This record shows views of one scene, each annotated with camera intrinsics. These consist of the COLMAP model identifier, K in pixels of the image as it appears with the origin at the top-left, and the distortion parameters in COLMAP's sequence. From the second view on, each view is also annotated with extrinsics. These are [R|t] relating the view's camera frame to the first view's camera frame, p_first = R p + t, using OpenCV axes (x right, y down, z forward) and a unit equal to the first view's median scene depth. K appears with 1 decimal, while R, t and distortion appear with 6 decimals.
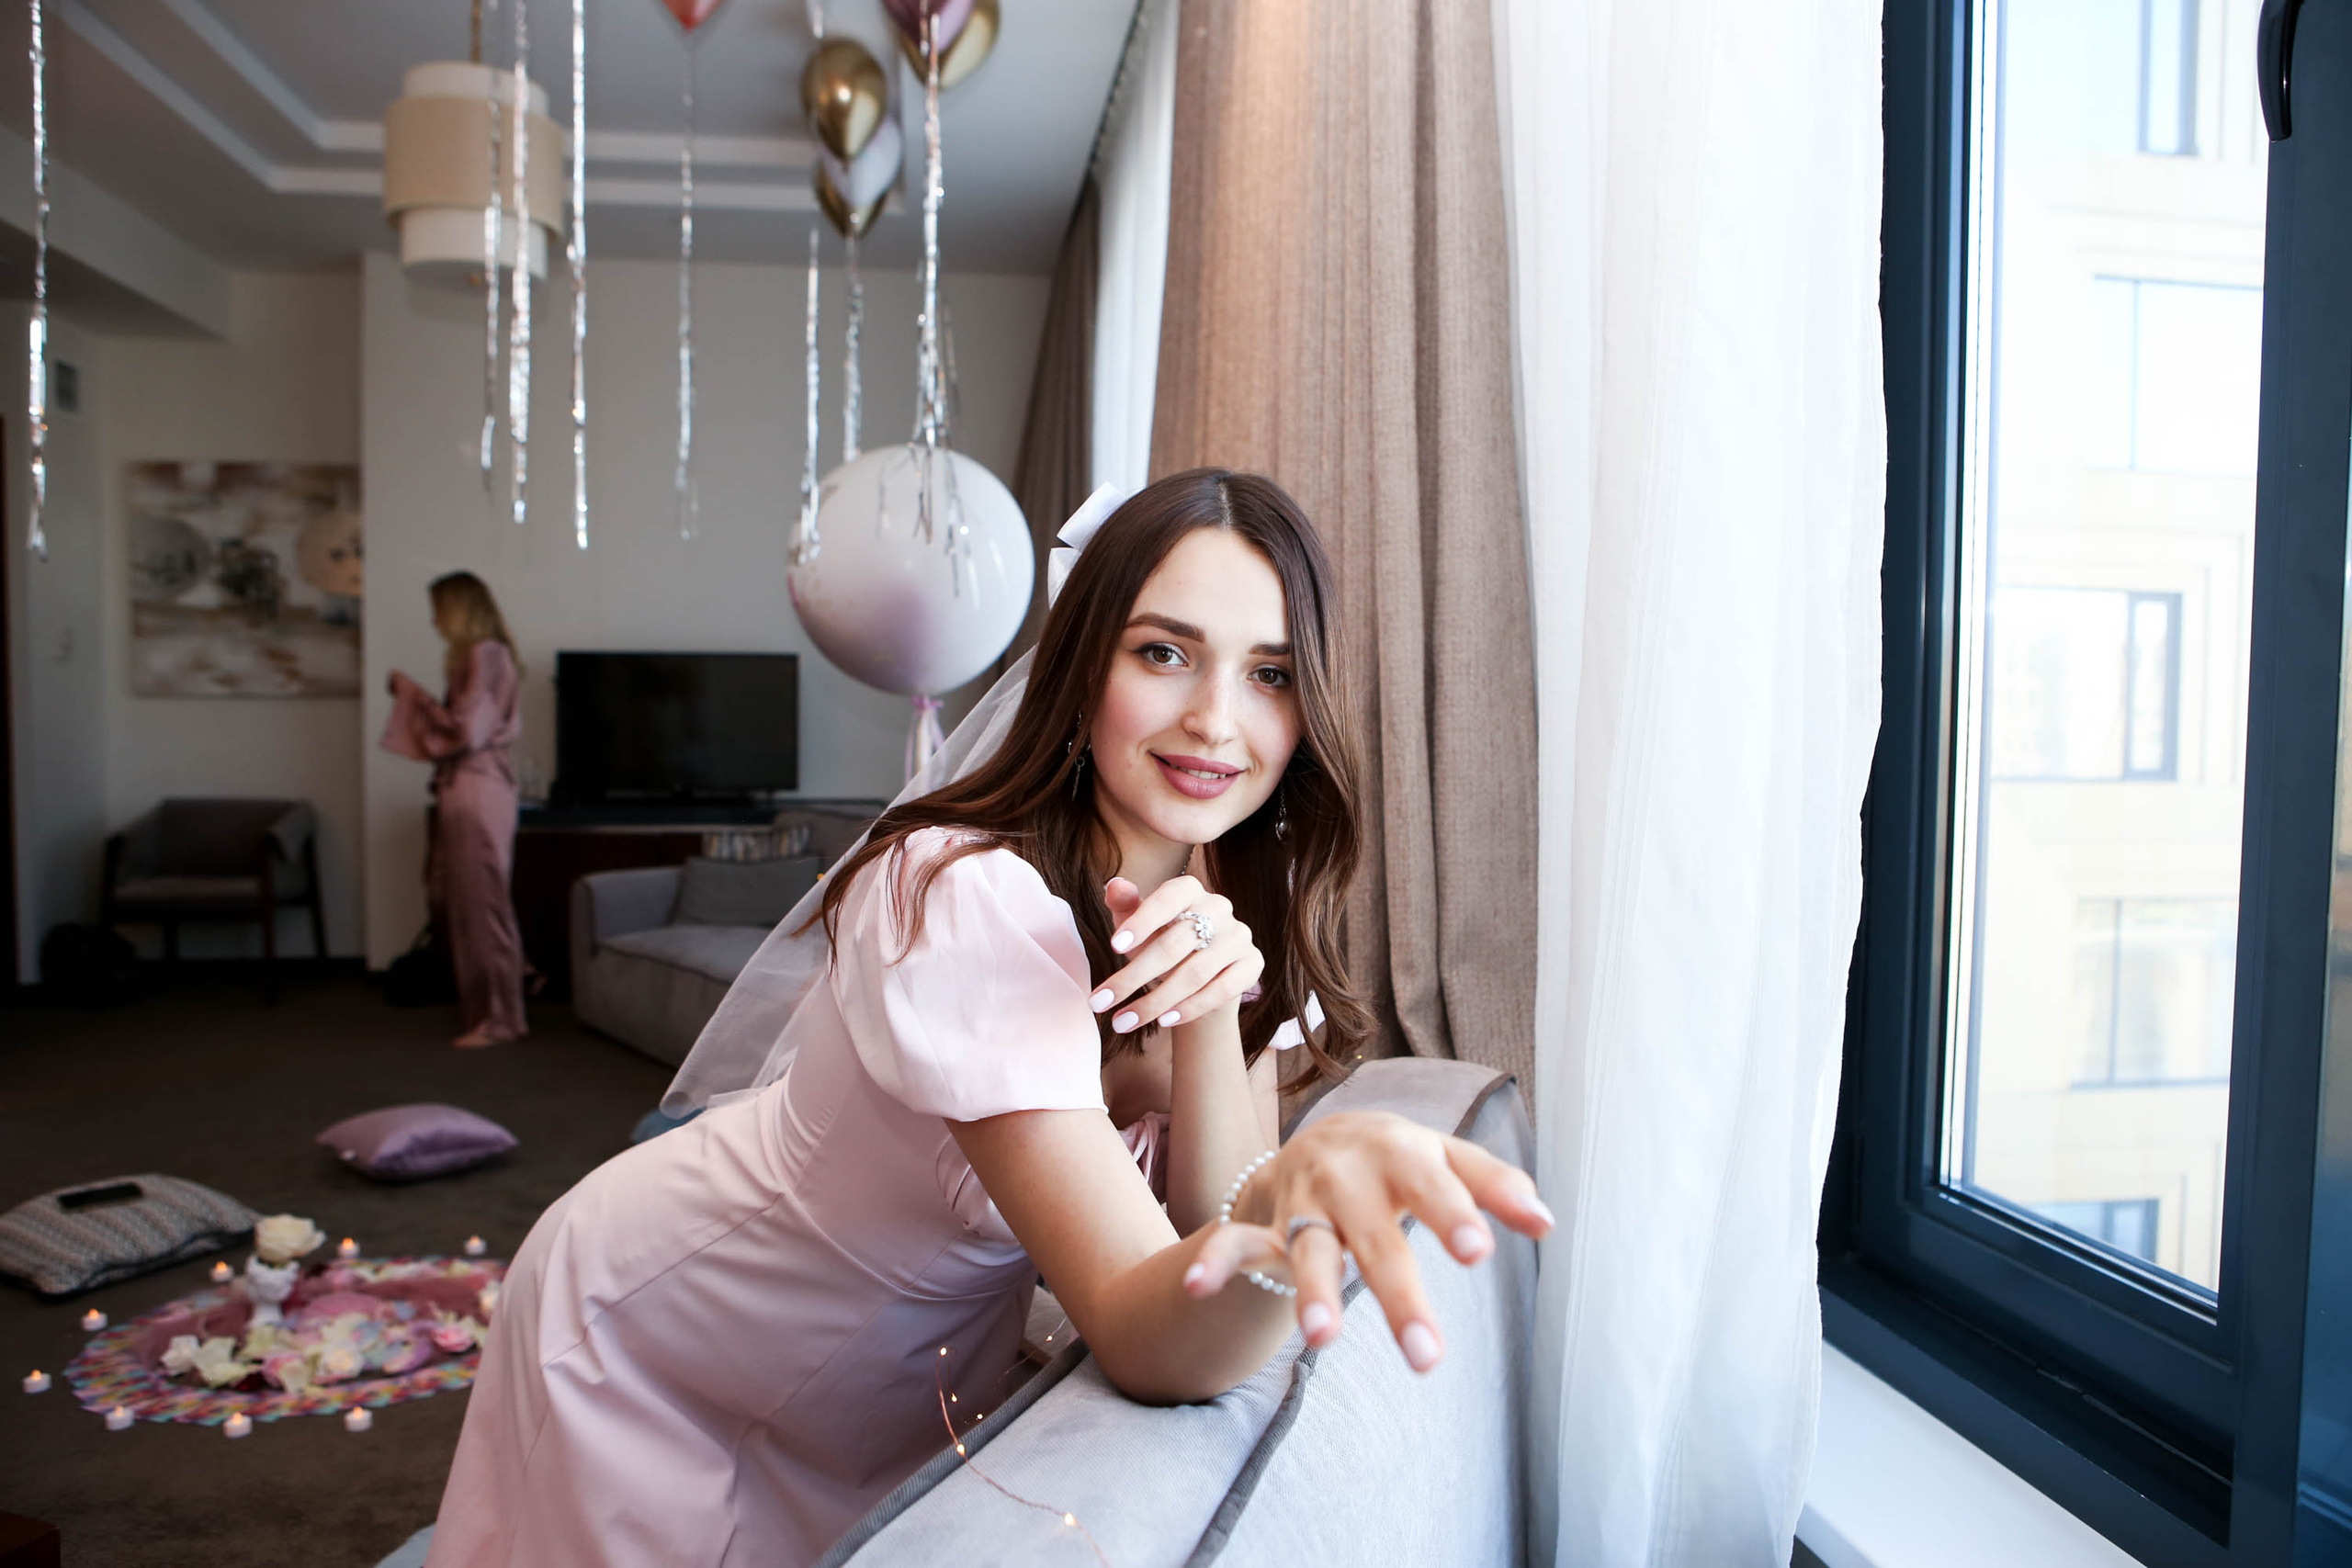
lens RADIAL K [[1636.9, 0, 1185.3], [0, 1636.9, 779.6], [0, 0, 1]] dist [-0.087031, 0.049177]
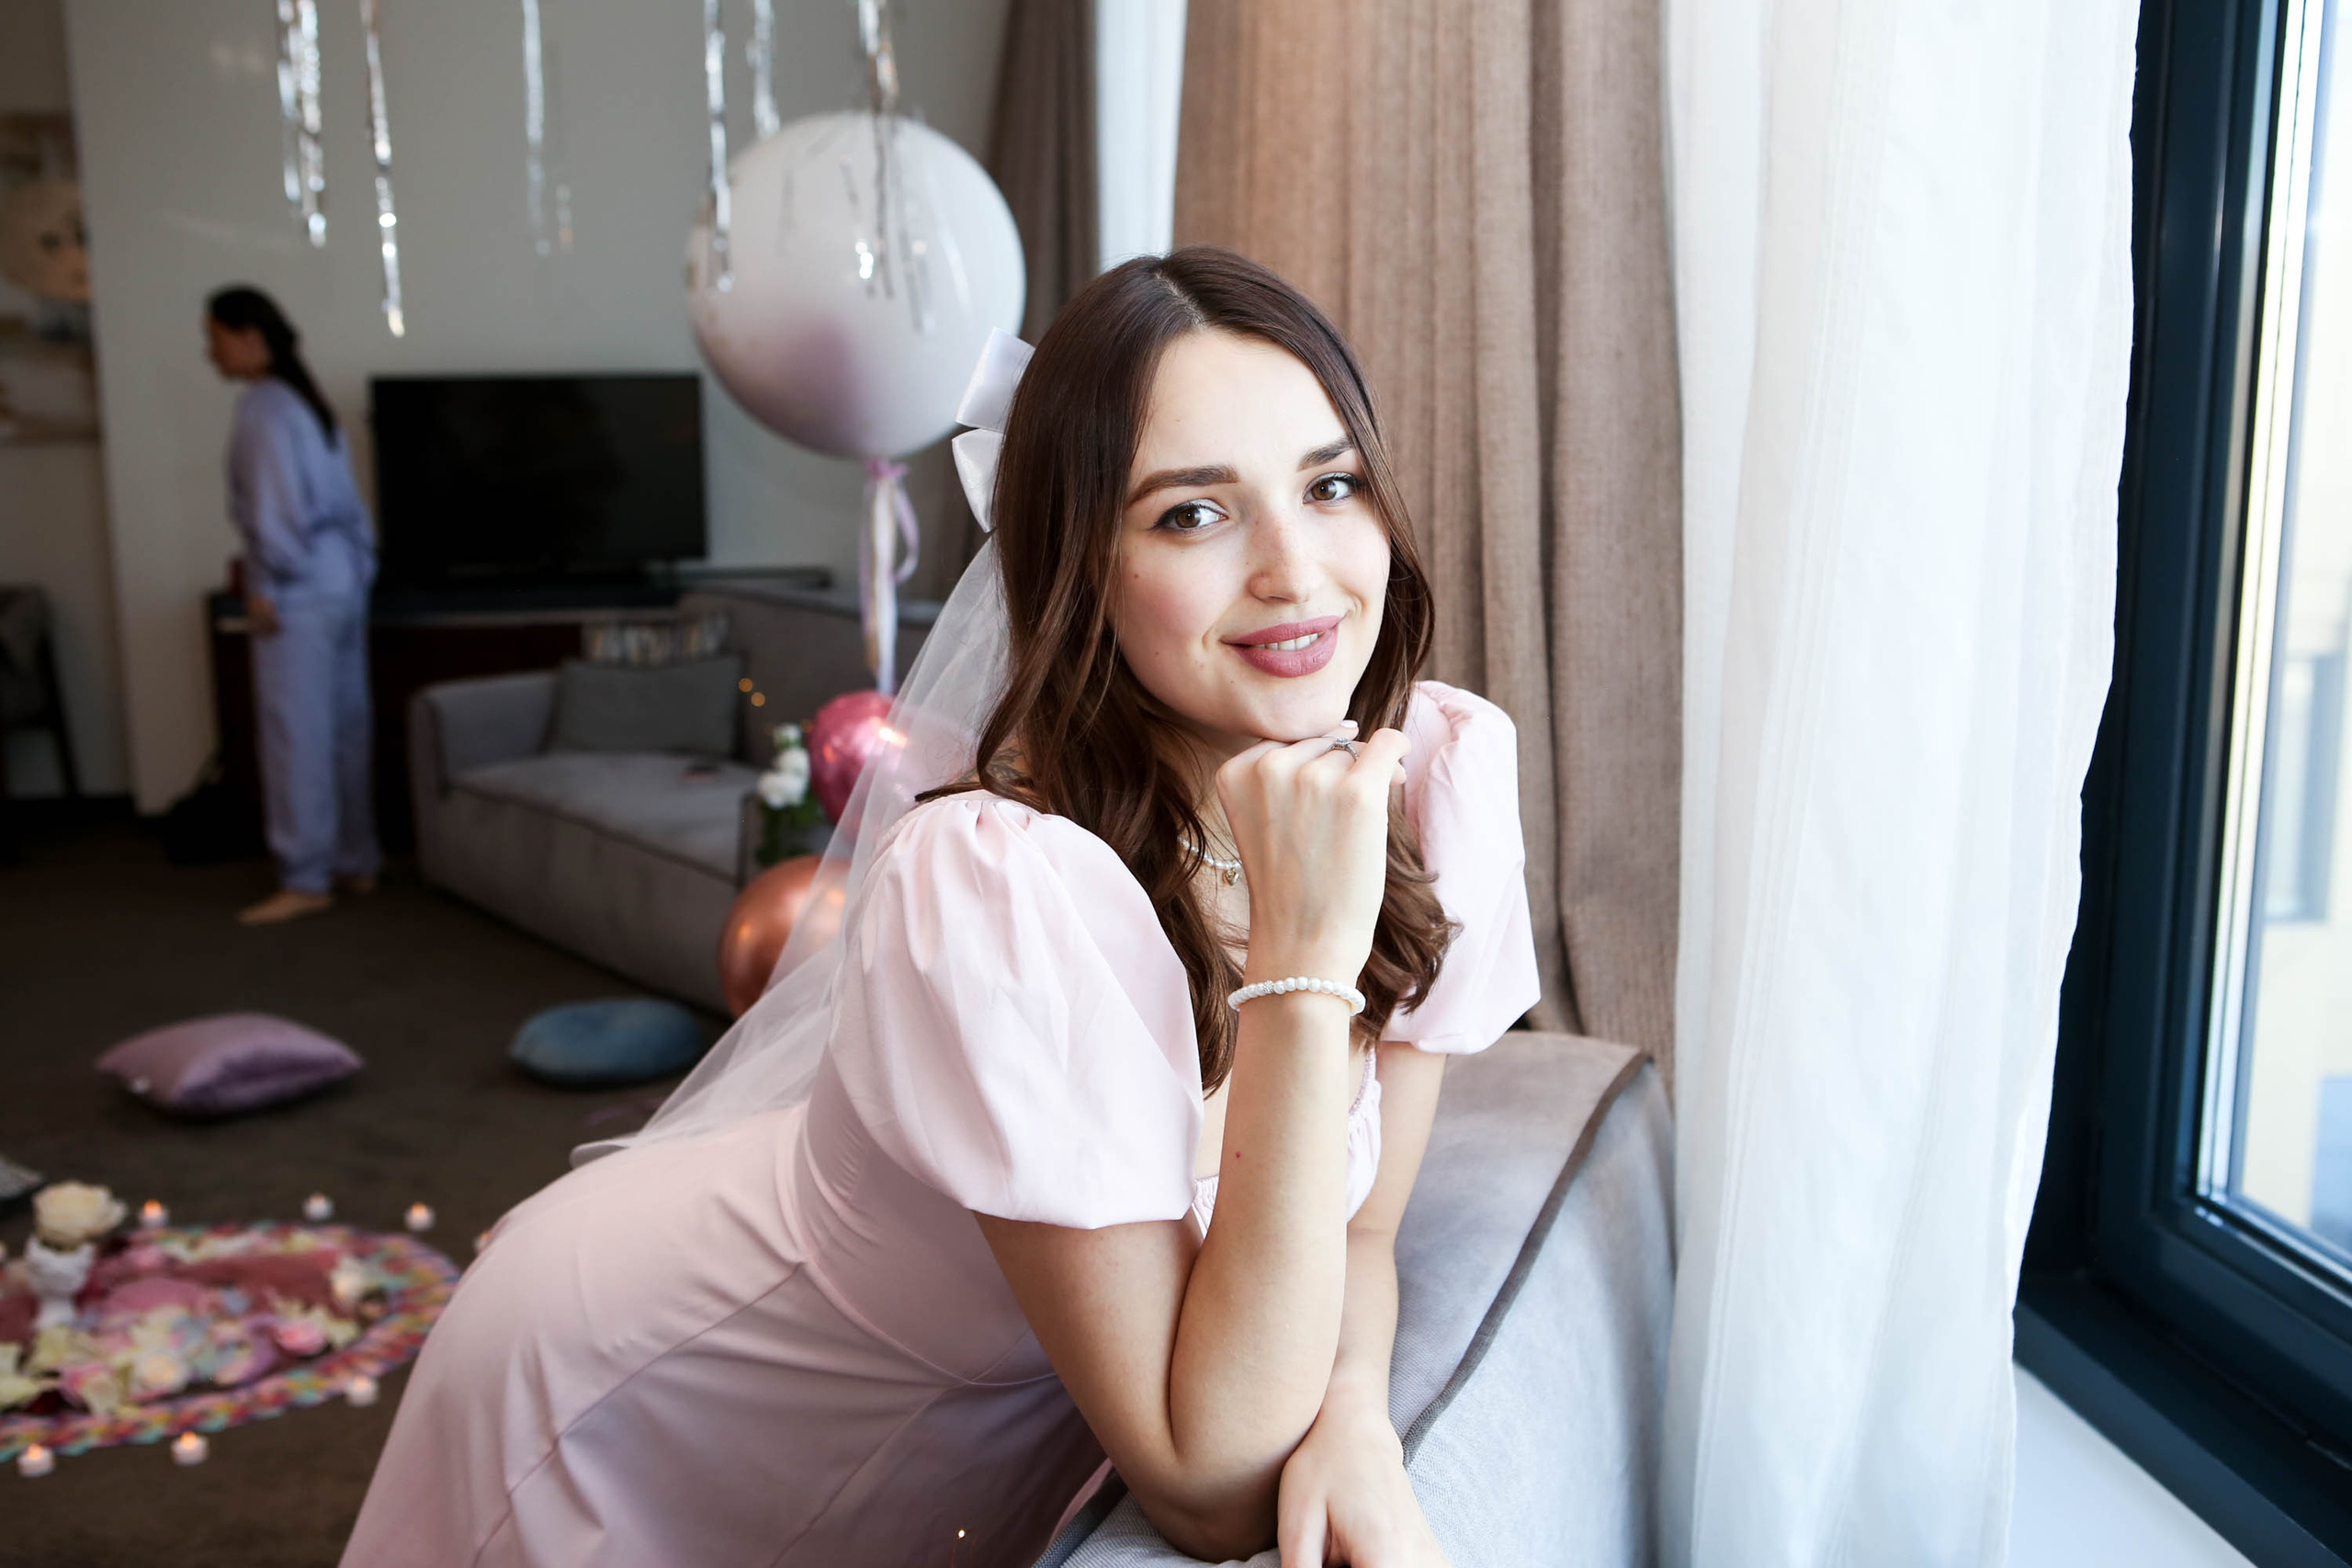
lens RADIAL K [[2250.8, 0, 1192.3], [0, 2250.8, 784.9], [0, 0, 1]] dist [-0.027058, 0.000000]
pose [[0.999670, -0.013547, -0.021830, 0.003566], [0.016317, 0.991095, 0.132155, -0.052329], [0.019845, -0.132467, 0.990989, -0.034957]]
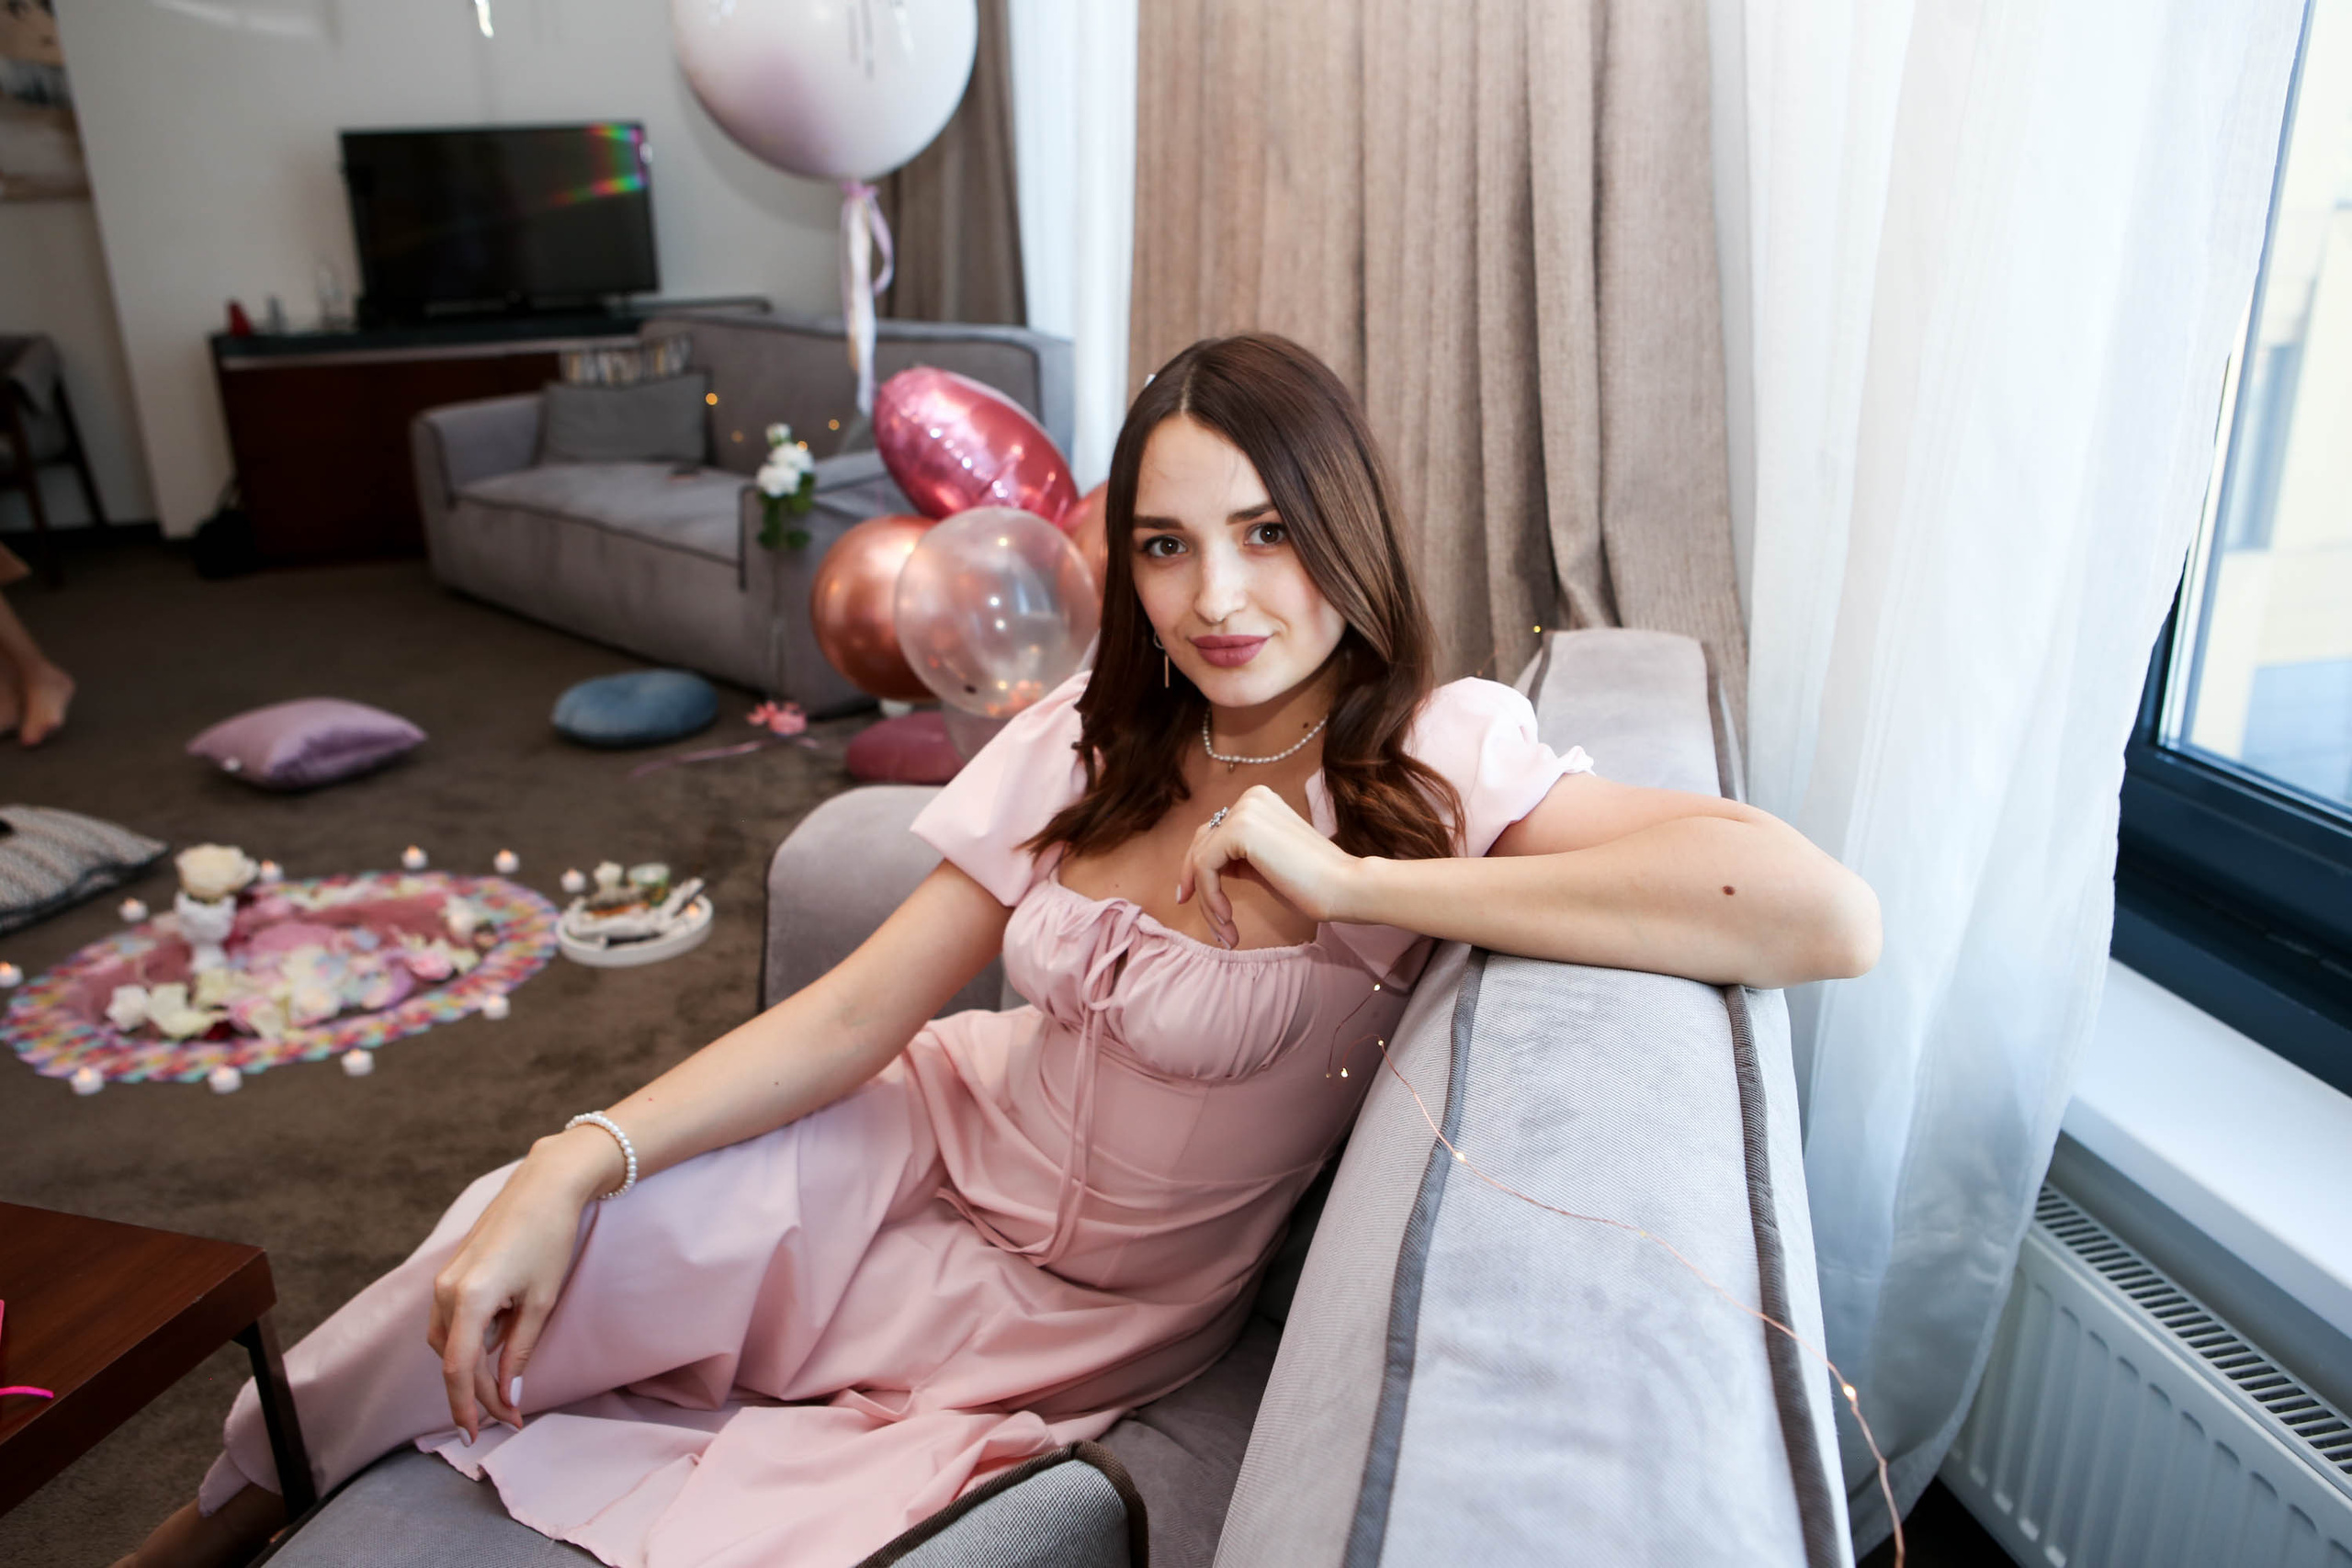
lens RADIAL K [[1867.1, 0, 1193.9], [0, 1867.1, 789.8], [0, 0, 1]] dist [-0.078467, 0.055614]
pose [[0.996447, -0.056365, 0.062584, -0.086150], [0.035988, 0.956748, 0.288683, -0.028124], [-0.076148, -0.285405, 0.955377, 0.003376]]
